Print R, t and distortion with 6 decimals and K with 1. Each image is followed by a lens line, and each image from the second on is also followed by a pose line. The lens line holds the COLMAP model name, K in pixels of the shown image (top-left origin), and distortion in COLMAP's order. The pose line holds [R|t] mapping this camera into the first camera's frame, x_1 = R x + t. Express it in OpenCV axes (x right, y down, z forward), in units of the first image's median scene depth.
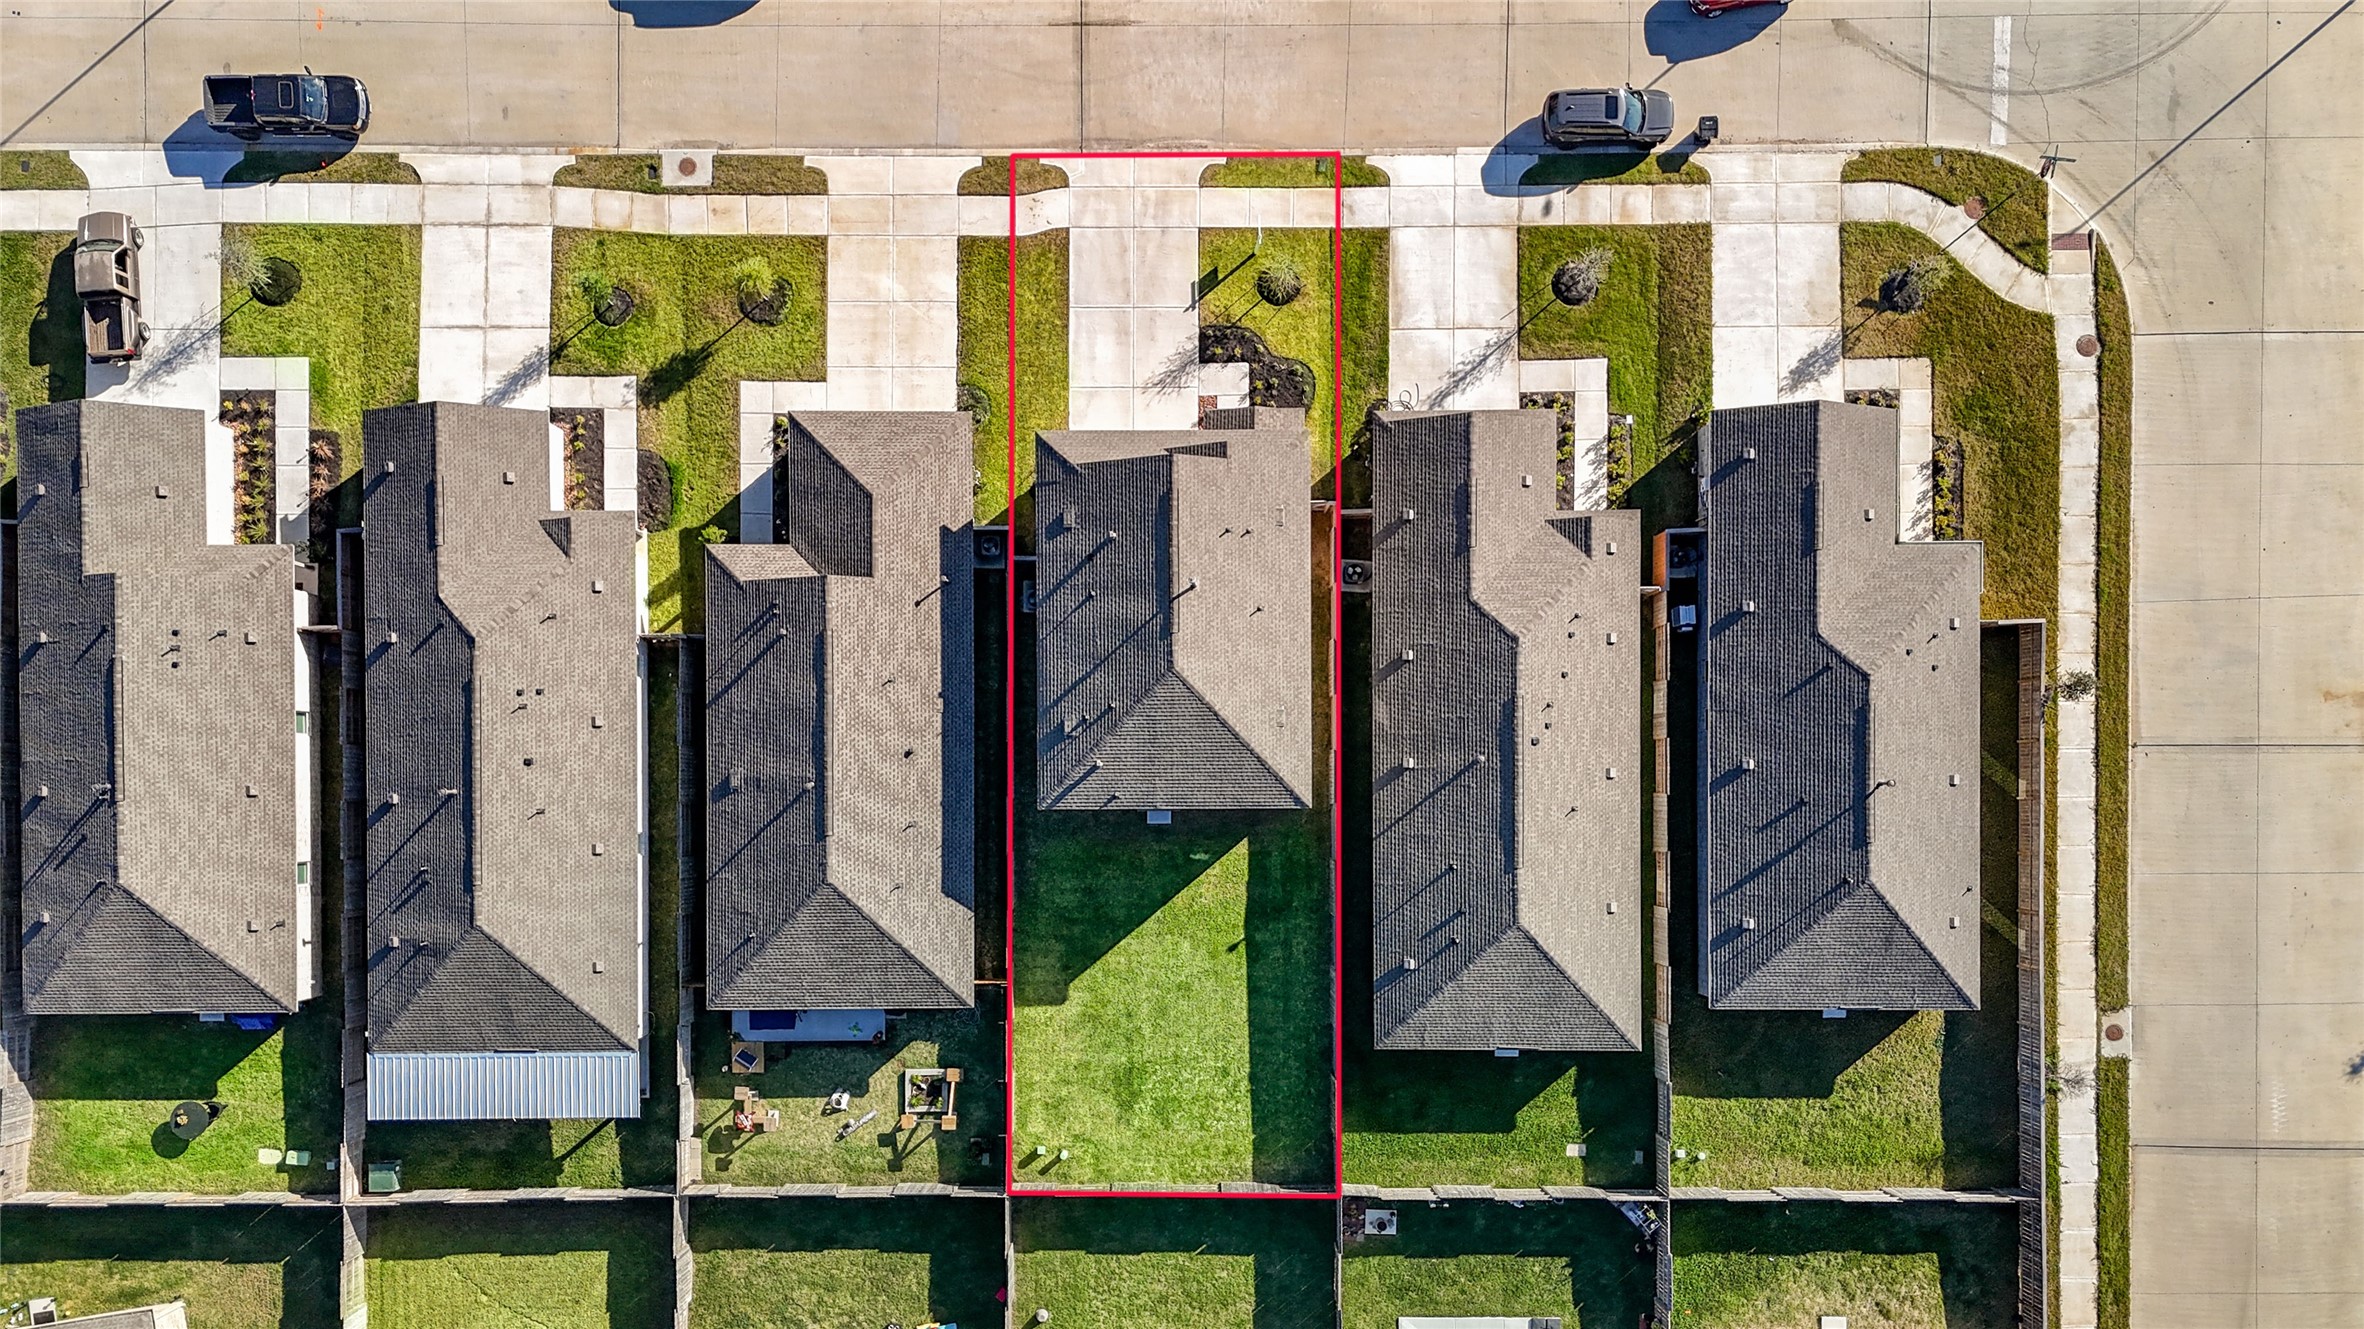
lens RADIAL K [[1747.5, 0, 1172.1], [0, 1747.5, 666.1], [0, 0, 1]] dist [0.069906, -0.040908]
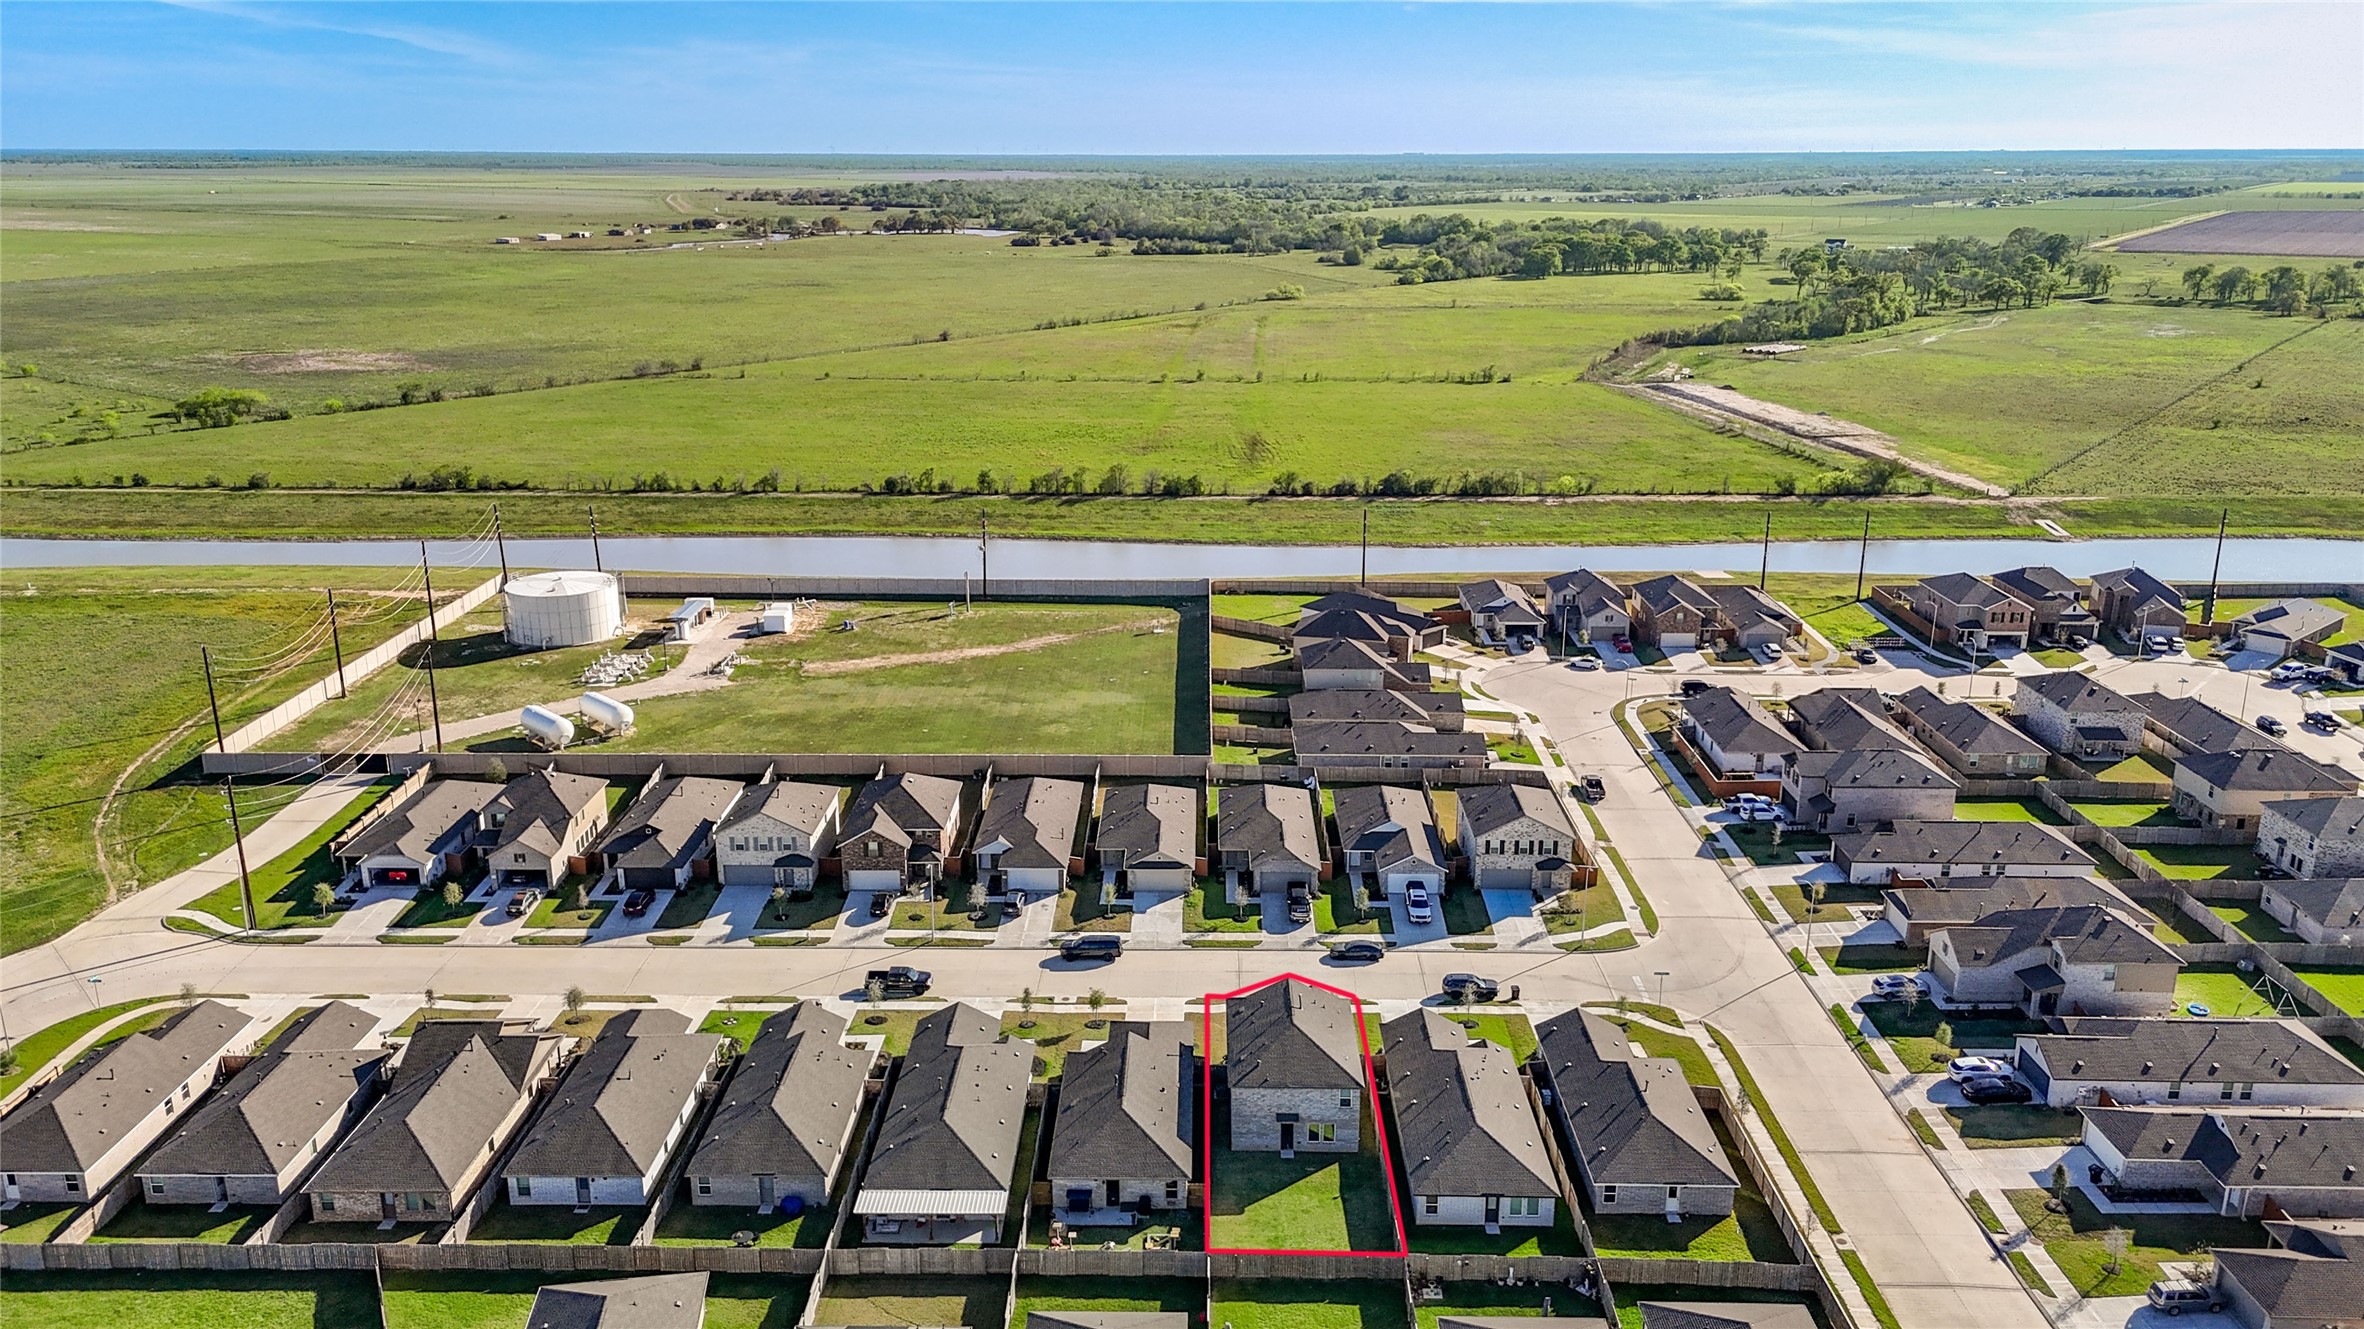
lens RADIAL K [[1747.5, 0, 1184.1], [0, 1747.5, 666.7], [0, 0, 1]] dist [0.069906, -0.040908]
pose [[0.999883, 0.004256, -0.014685, -0.093877], [-0.015289, 0.270397, -0.962628, 1.771634], [-0.000126, 0.962740, 0.270430, -0.012938]]
